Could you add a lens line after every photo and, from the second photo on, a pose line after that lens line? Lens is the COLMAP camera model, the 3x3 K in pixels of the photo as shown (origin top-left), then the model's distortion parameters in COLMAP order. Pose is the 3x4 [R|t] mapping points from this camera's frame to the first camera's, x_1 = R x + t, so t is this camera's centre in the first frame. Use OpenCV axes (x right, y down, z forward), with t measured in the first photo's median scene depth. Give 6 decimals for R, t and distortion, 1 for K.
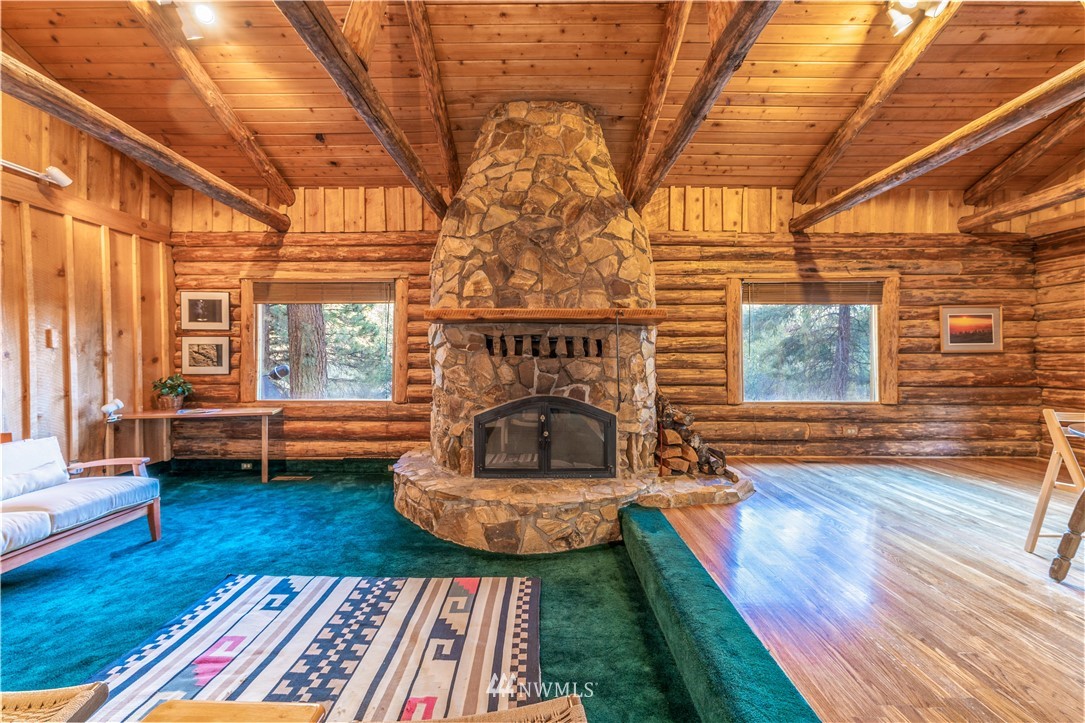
lens RADIAL K [[433.5, 0, 538.6], [0, 433.5, 363.6], [0, 0, 1]] dist [0.002063, -0.000332]
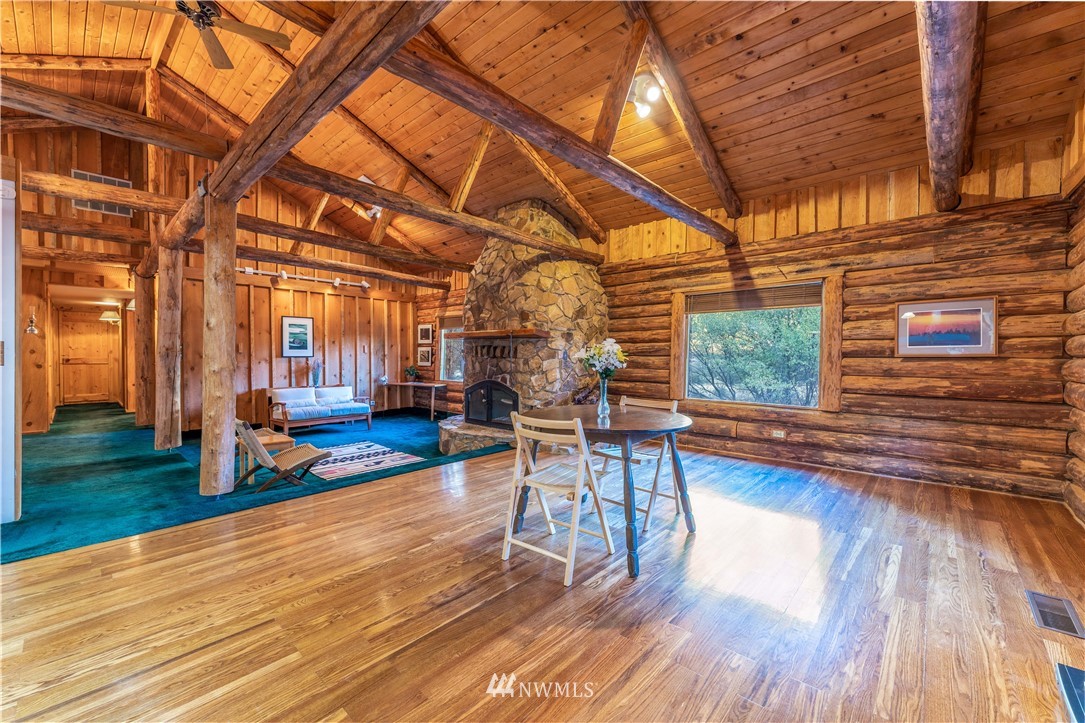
lens RADIAL K [[433.5, 0, 537.9], [0, 433.5, 362.8], [0, 0, 1]] dist [0.002063, -0.000332]
pose [[0.738158, 0.014350, -0.674475, 0.977523], [-0.020075, 0.999798, -0.000699, 0.001792], [0.674329, 0.014055, 0.738297, -0.123114]]
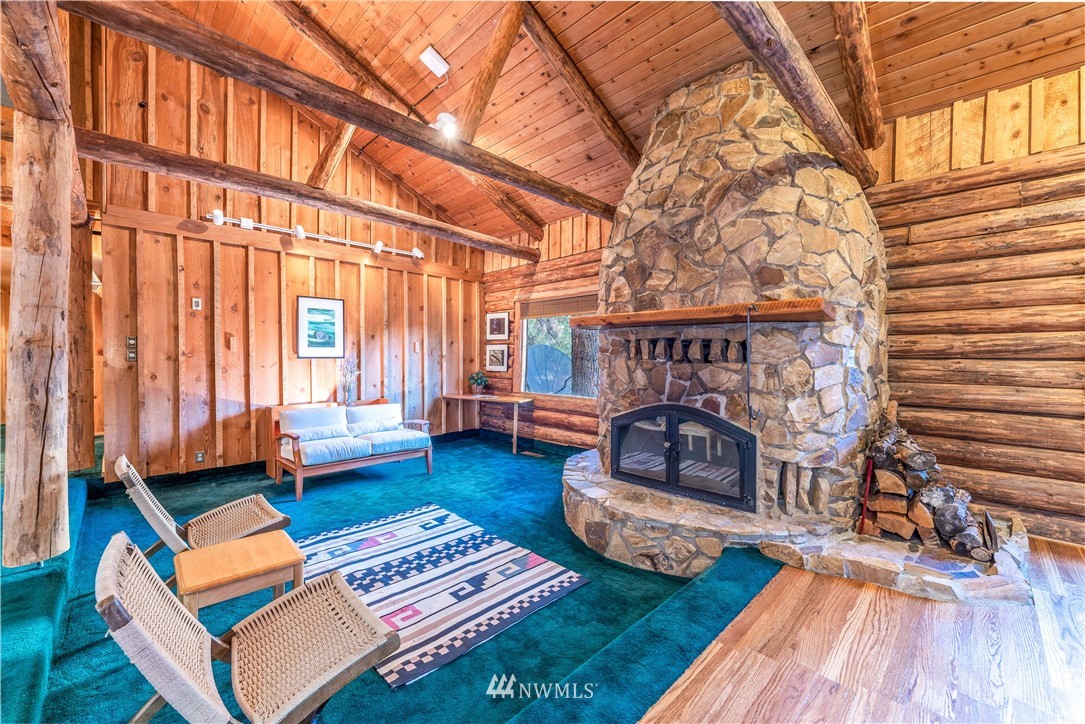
lens RADIAL K [[433.5, 0, 538.2], [0, 433.5, 364.1], [0, 0, 1]] dist [0.002063, -0.000332]
pose [[0.702399, 0.017385, -0.711571, 0.337492], [-0.024212, 0.999707, 0.000524, -0.002706], [0.711371, 0.016860, 0.702614, 0.106406]]
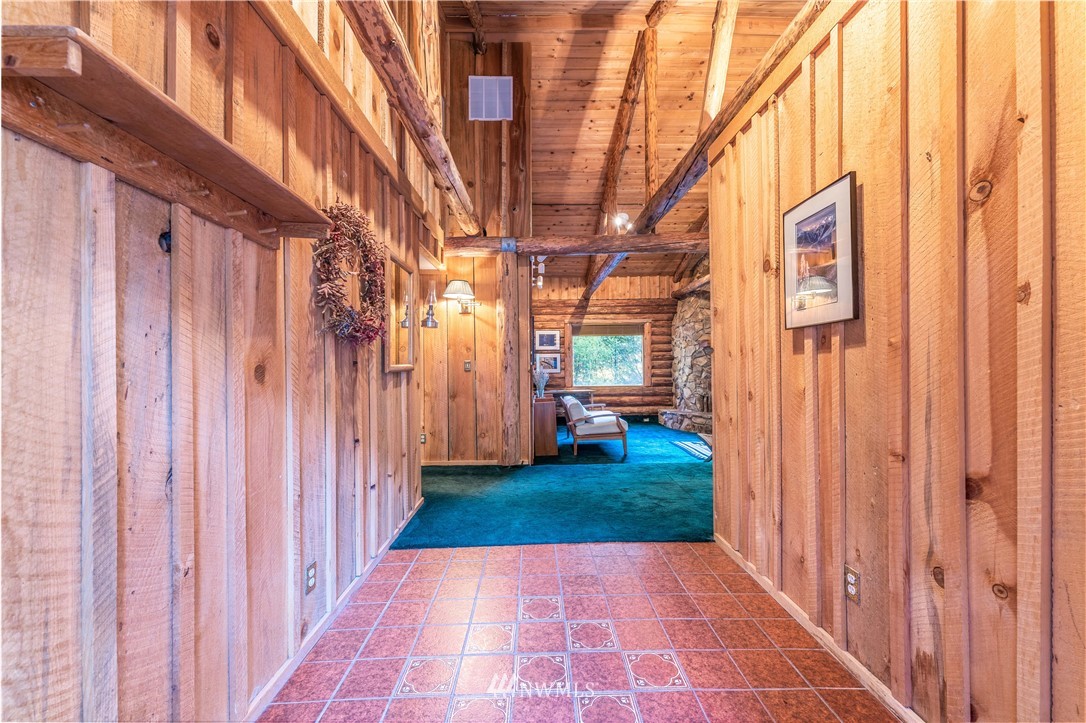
lens RADIAL K [[433.9, 0, 541.2], [0, 433.9, 365.8], [0, 0, 1]] dist [0.002063, -0.000332]
pose [[0.999545, -0.011731, 0.027803, -0.862952], [0.012550, 0.999487, -0.029479, 0.049716], [-0.027443, 0.029814, 0.999179, -0.941754]]
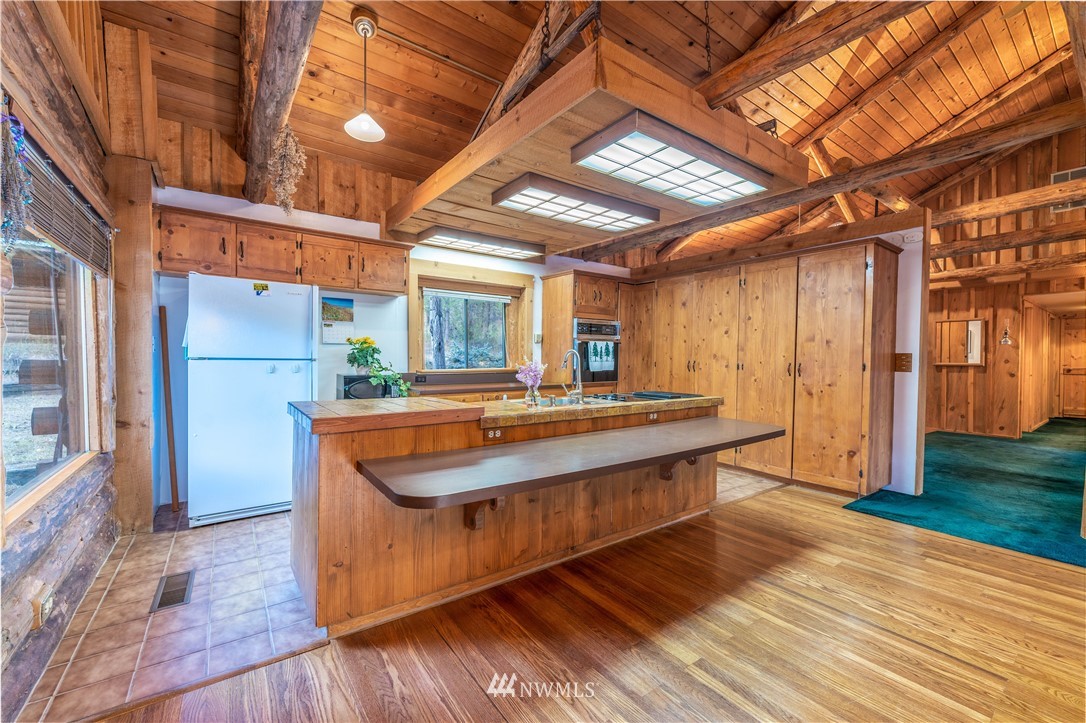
lens RADIAL K [[433.9, 0, 536.7], [0, 433.9, 362.6], [0, 0, 1]] dist [0.002063, -0.000332]
pose [[-0.808583, -0.001263, -0.588381, 1.024979], [-0.021980, 0.999365, 0.028061, -0.004122], [0.587972, 0.035623, -0.808097, 0.061288]]
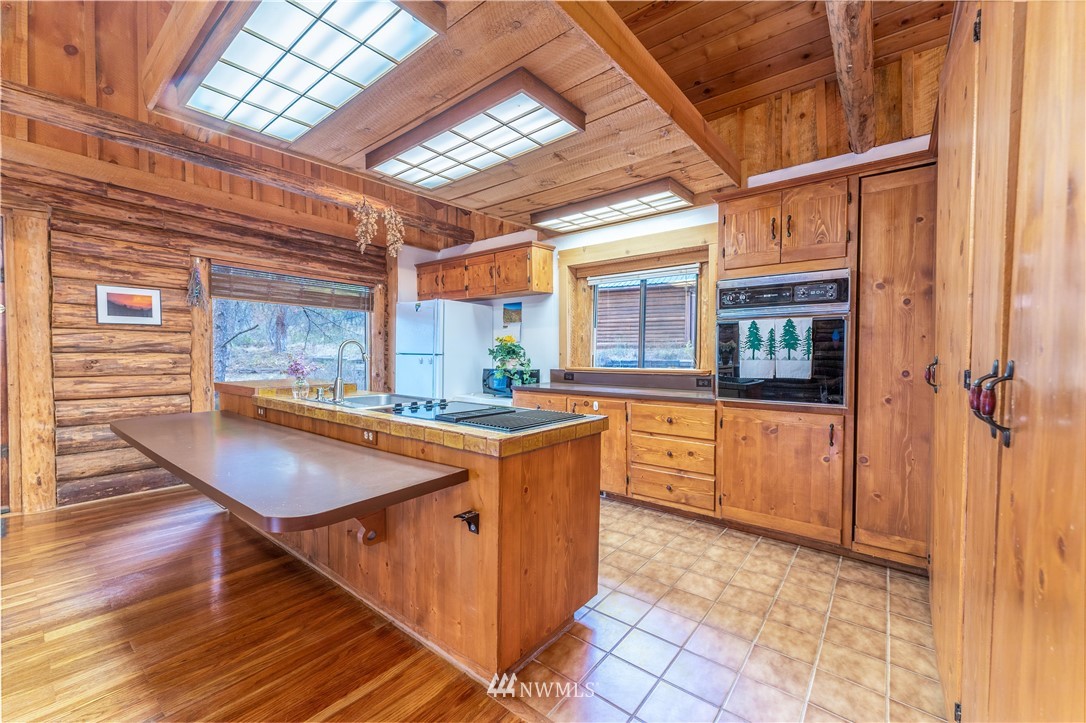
lens RADIAL K [[433.9, 0, 539.6], [0, 433.9, 362.9], [0, 0, 1]] dist [0.002063, -0.000332]
pose [[-0.786072, -0.019689, 0.617821, 0.155731], [0.003515, 0.999334, 0.036319, 0.003470], [-0.618125, 0.030721, -0.785480, -0.119390]]
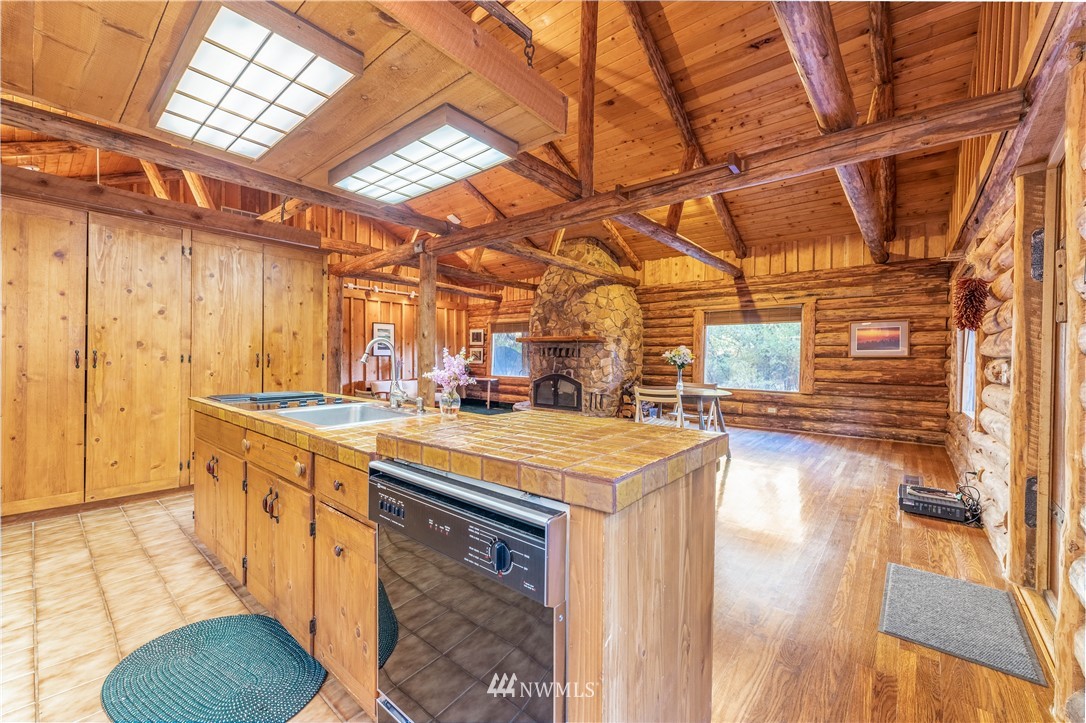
lens RADIAL K [[433.9, 0, 538.9], [0, 433.9, 362.5], [0, 0, 1]] dist [0.002063, -0.000332]
pose [[0.766158, 0.016323, -0.642445, 1.046559], [-0.023137, 0.999730, -0.002191, 0.015830], [0.642236, 0.016544, 0.766329, -0.617388]]
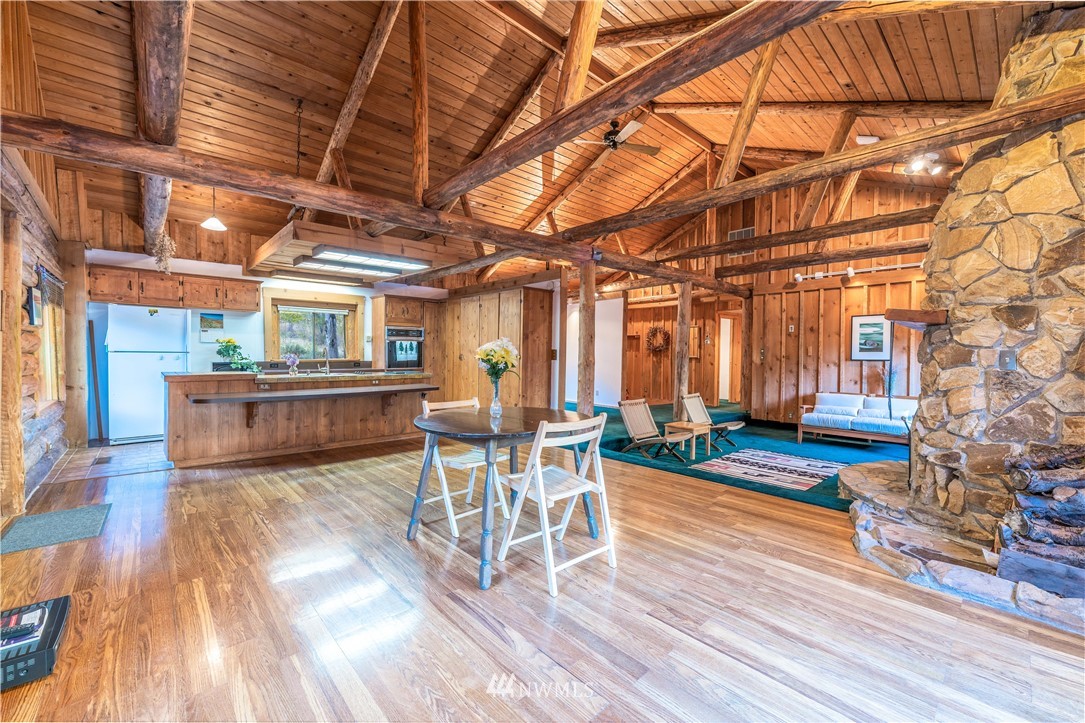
lens RADIAL K [[433.5, 0, 537.2], [0, 433.5, 362.0], [0, 0, 1]] dist [0.002063, -0.000332]
pose [[-0.741146, 0.005626, -0.671320, 0.994950], [-0.024899, 0.999047, 0.035862, -0.022580], [0.670882, 0.043294, -0.740299, 0.830968]]
